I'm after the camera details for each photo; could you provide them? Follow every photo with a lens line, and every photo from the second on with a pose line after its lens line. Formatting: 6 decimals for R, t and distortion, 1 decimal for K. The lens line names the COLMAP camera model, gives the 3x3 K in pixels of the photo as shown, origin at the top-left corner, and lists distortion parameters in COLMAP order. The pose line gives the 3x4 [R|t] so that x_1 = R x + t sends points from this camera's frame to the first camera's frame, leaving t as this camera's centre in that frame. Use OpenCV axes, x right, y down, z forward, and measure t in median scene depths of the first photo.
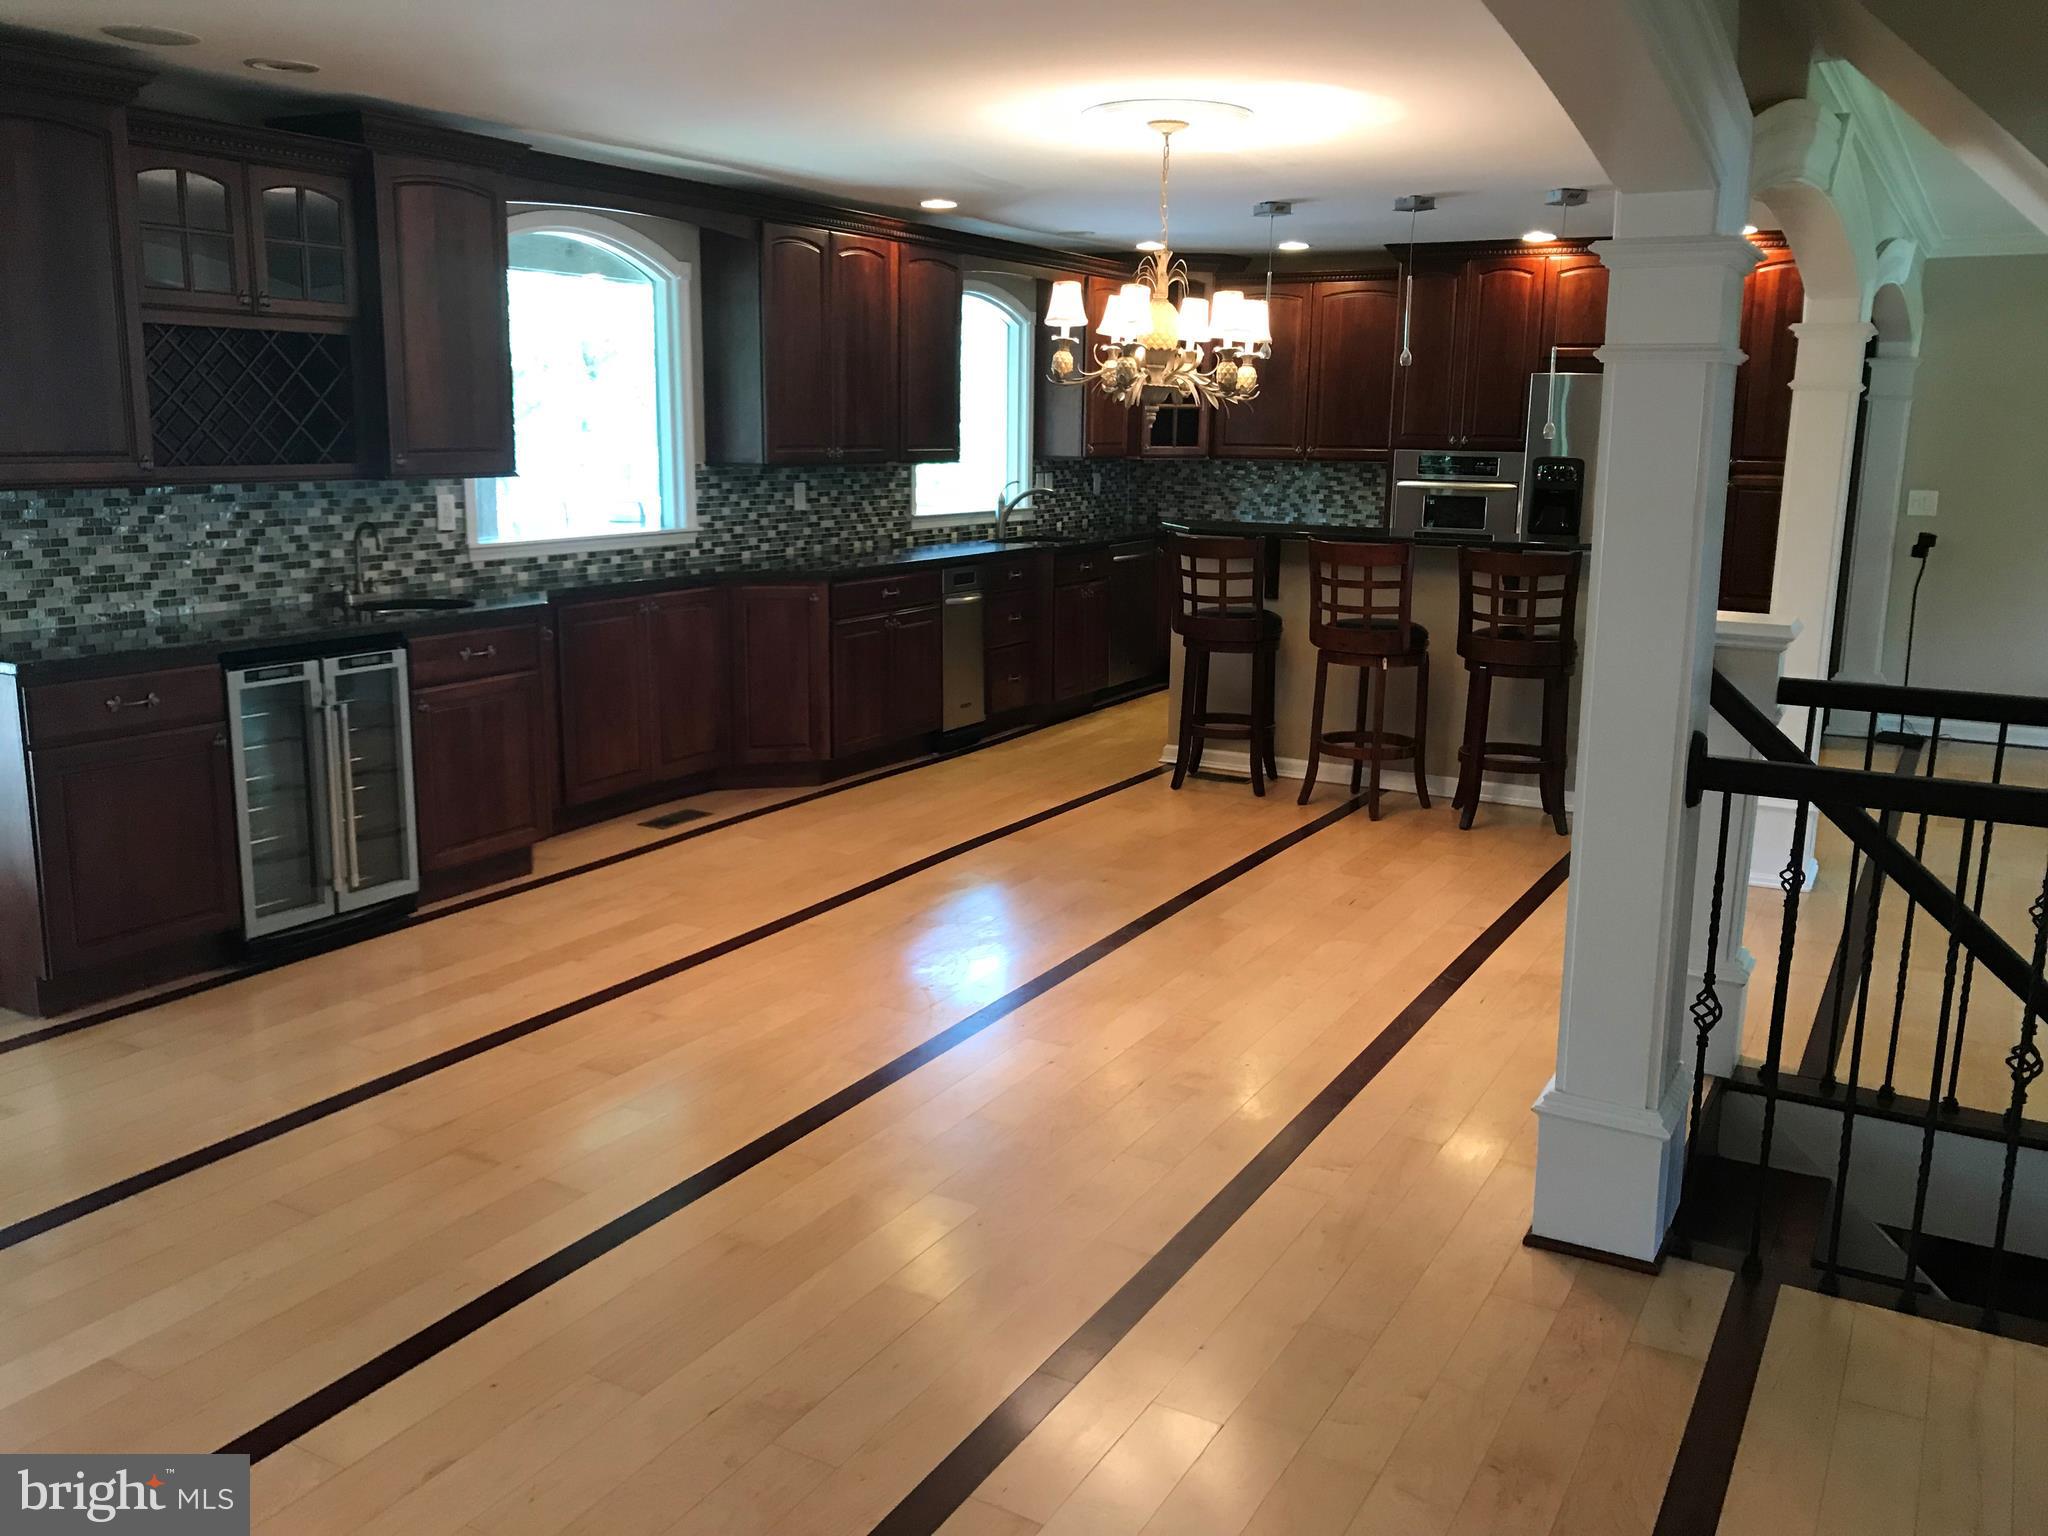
lens RADIAL K [[1685.5, 0, 1024.0], [0, 1685.5, 768.0], [0, 0, 1]] dist [-0.005046, -0.041151]
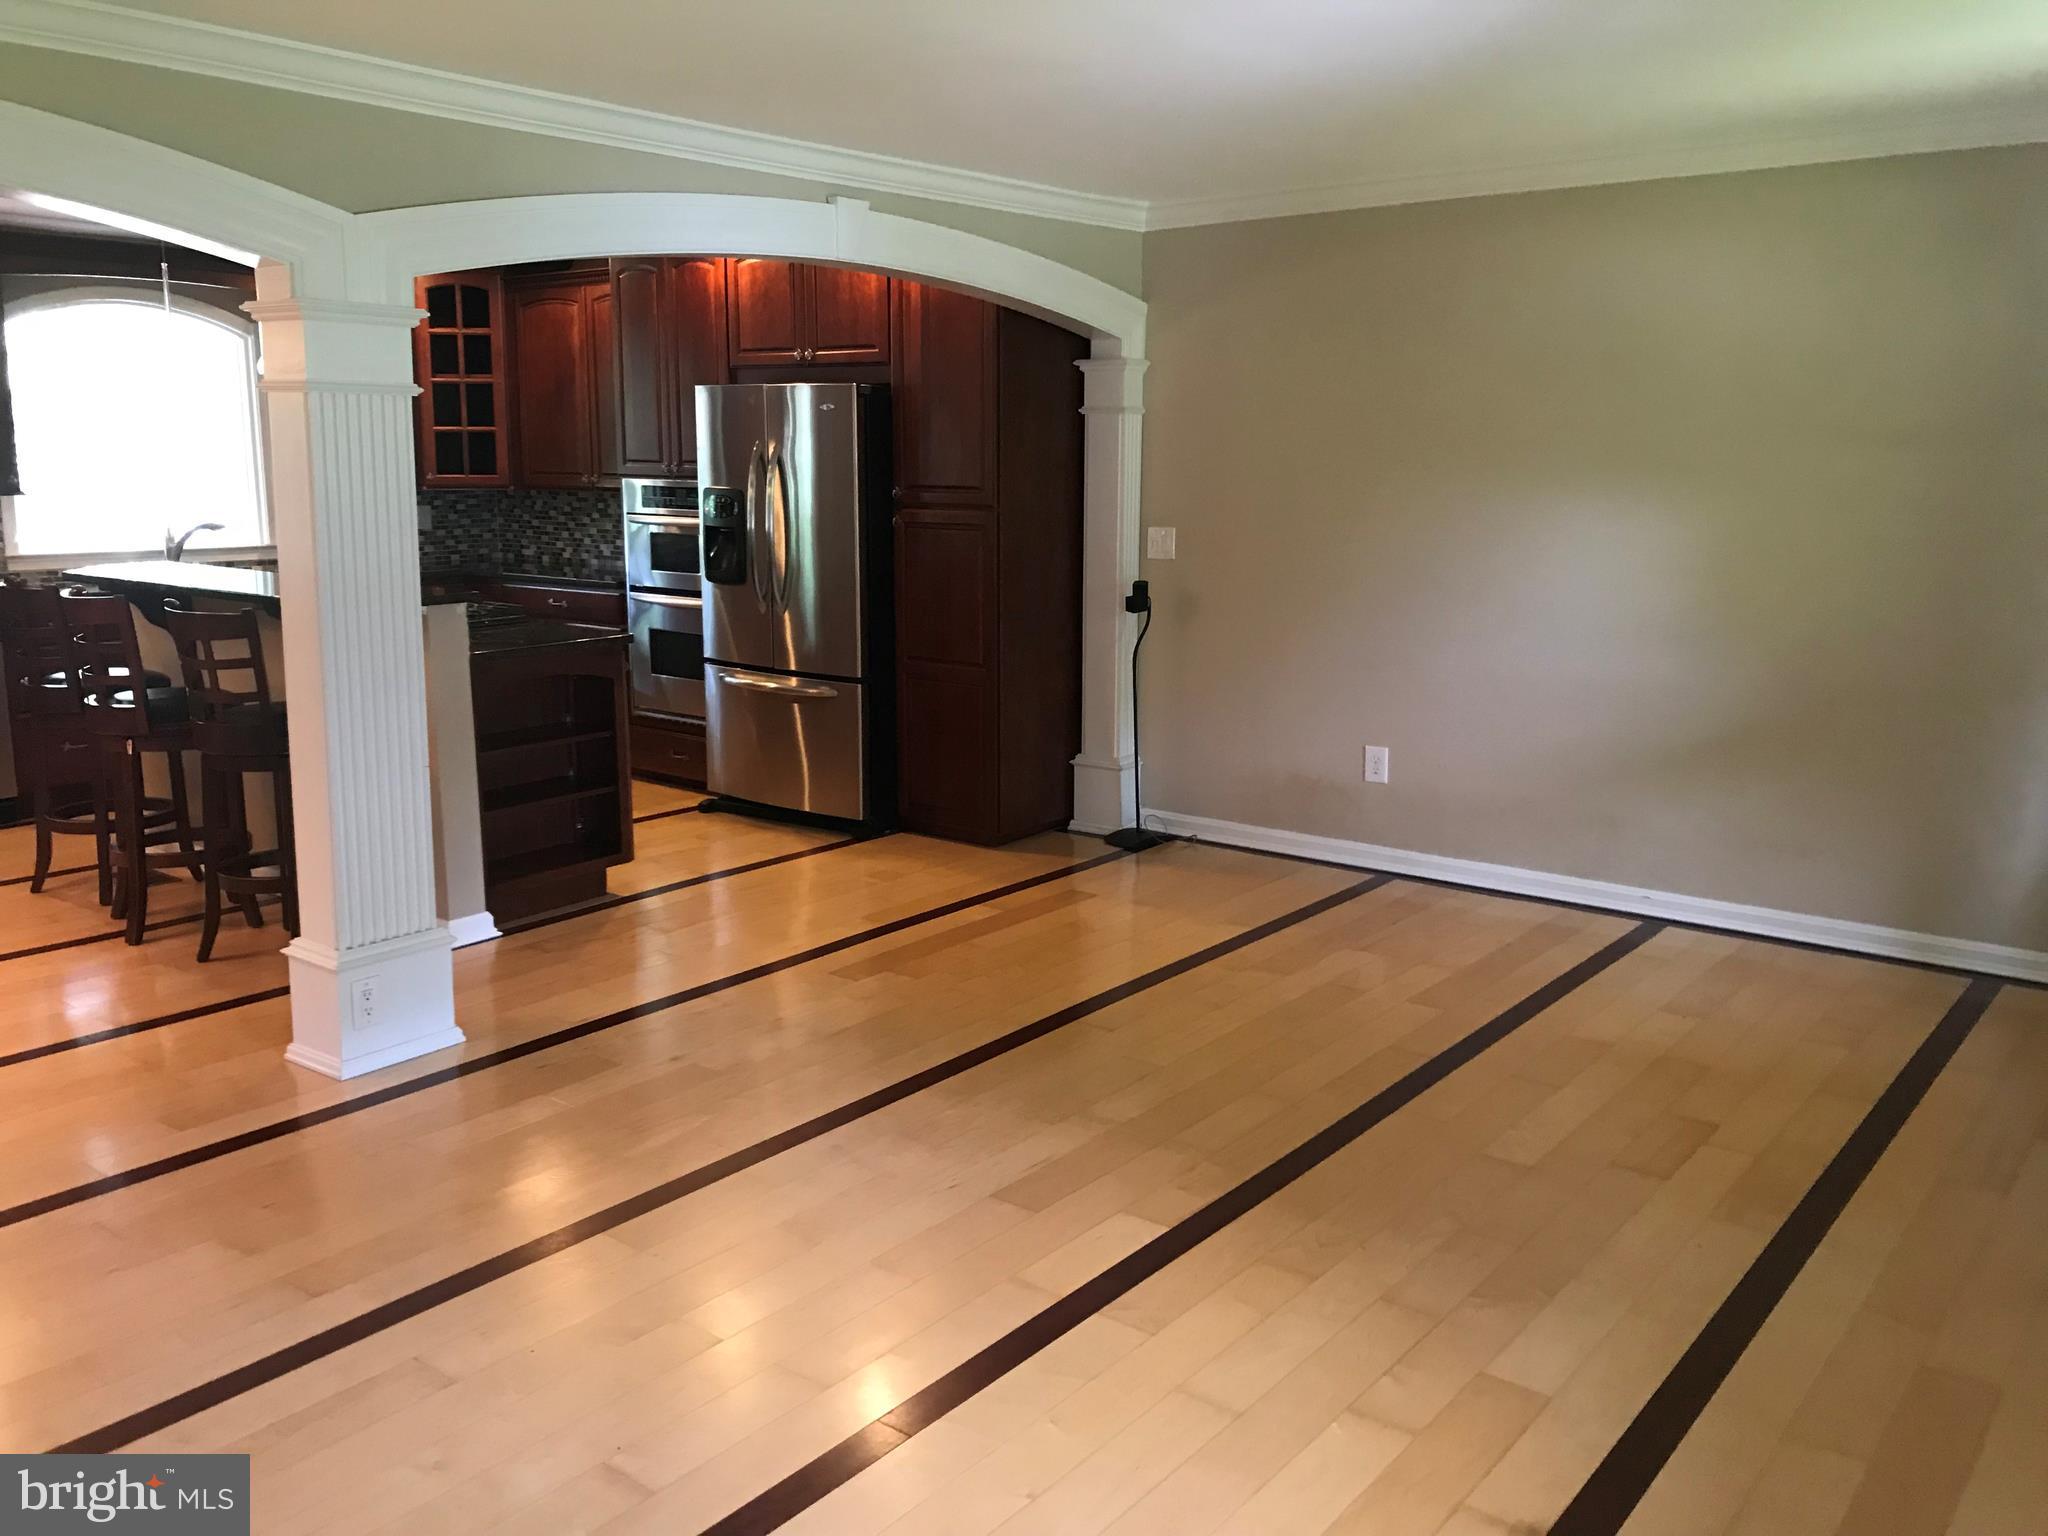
lens RADIAL K [[1730.3, 0, 1024.0], [0, 1730.3, 768.0], [0, 0, 1]] dist [-0.086699, 0.159145]
pose [[0.989702, 0.023824, -0.141145, 0.718342], [-0.026610, 0.999486, -0.017883, -0.045585], [0.140646, 0.021454, 0.989827, 0.240666]]
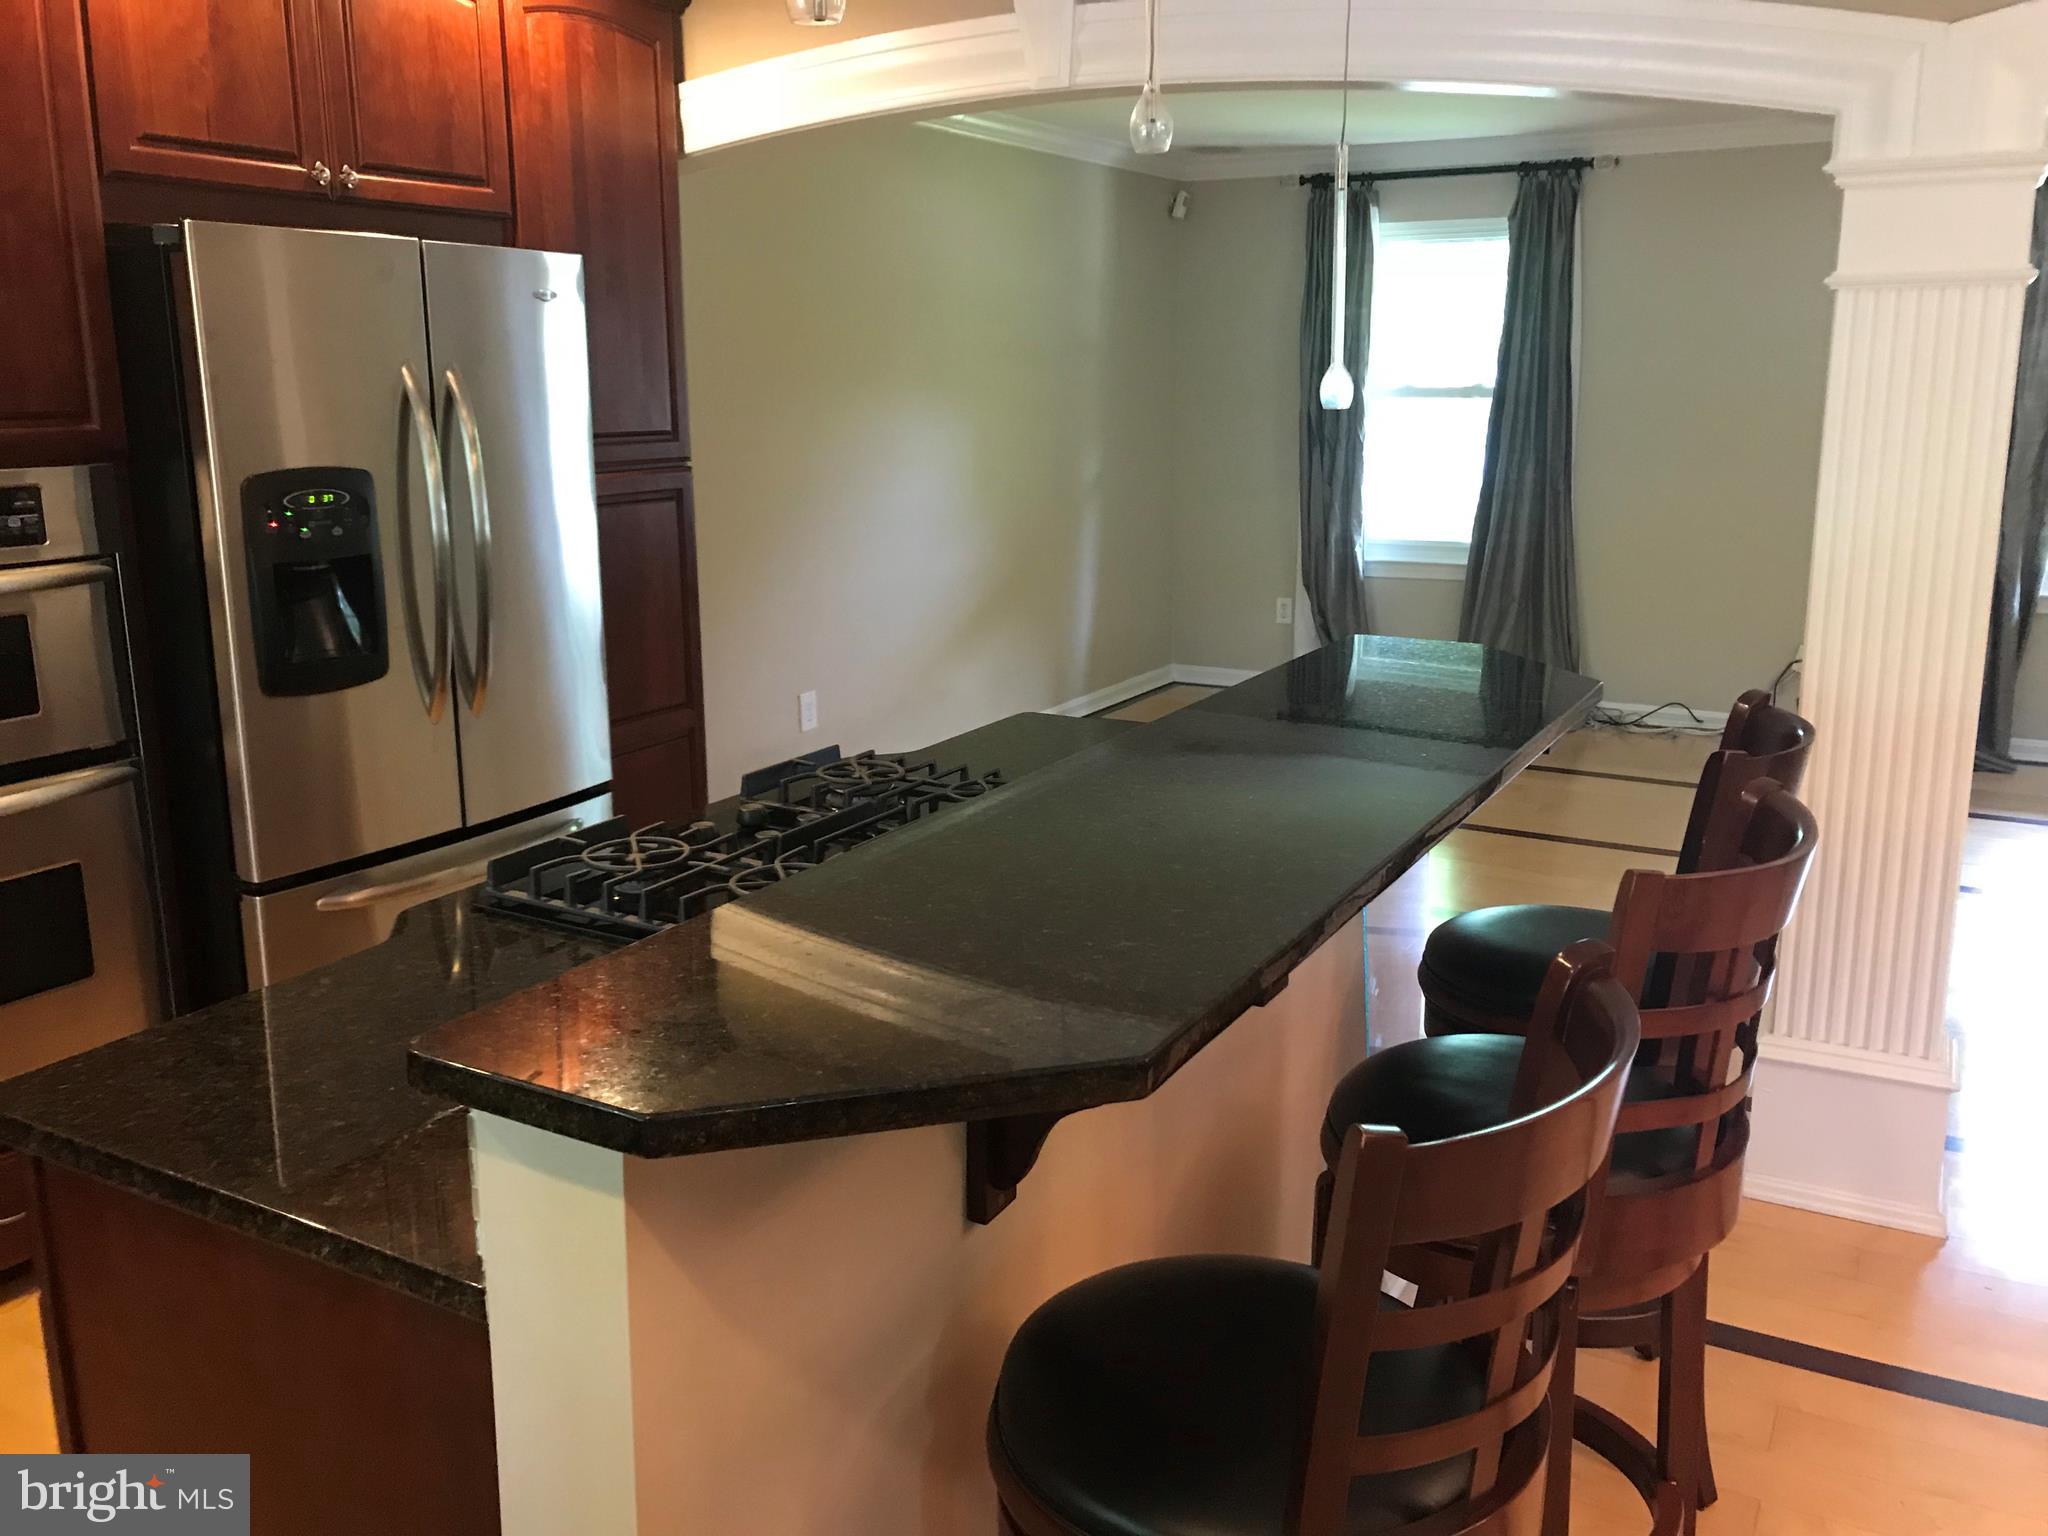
lens RADIAL K [[1730.3, 0, 1024.0], [0, 1730.3, 768.0], [0, 0, 1]] dist [-0.086699, 0.159145]
pose [[0.003298, -0.233845, 0.972268, -0.061980], [0.211917, 0.950354, 0.227856, -0.215259], [-0.977282, 0.205289, 0.052690, 1.043954]]
